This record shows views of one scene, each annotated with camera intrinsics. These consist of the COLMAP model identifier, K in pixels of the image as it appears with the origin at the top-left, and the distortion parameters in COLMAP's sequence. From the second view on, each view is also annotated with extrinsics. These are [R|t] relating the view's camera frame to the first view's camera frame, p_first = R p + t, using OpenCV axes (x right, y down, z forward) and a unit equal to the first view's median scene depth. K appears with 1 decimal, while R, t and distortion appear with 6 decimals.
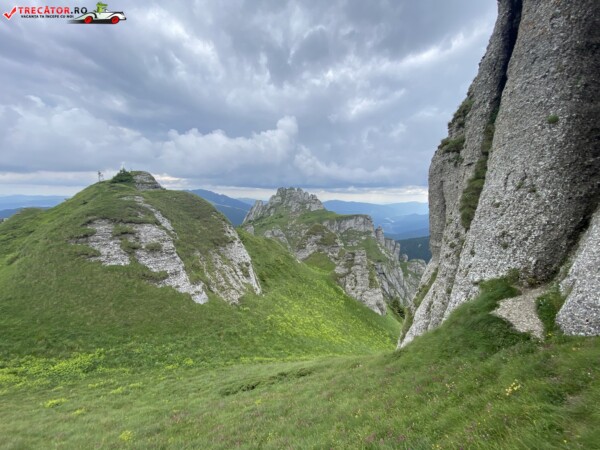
lens RADIAL K [[242.1, 0, 298.9], [0, 242.1, 224.0], [0, 0, 1]] dist [0.025435, -0.022584]
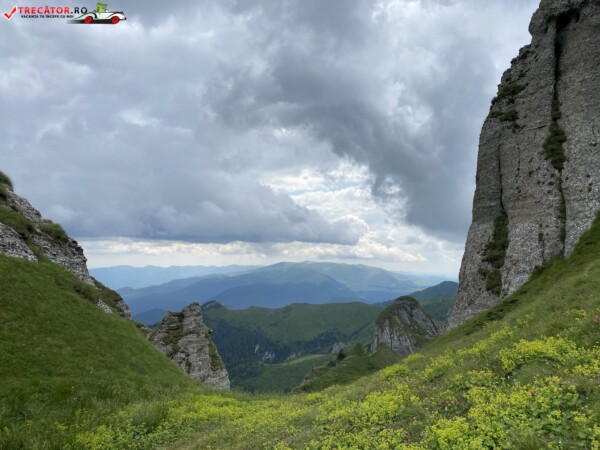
lens RADIAL K [[456.1, 0, 292.9], [0, 456.1, 216.7], [0, 0, 1]] dist [0.024513, -0.002538]
pose [[0.701195, 0.058332, 0.710579, -1.641809], [0.084298, 0.982873, -0.163871, 0.436677], [-0.707968, 0.174806, 0.684269, 0.265748]]
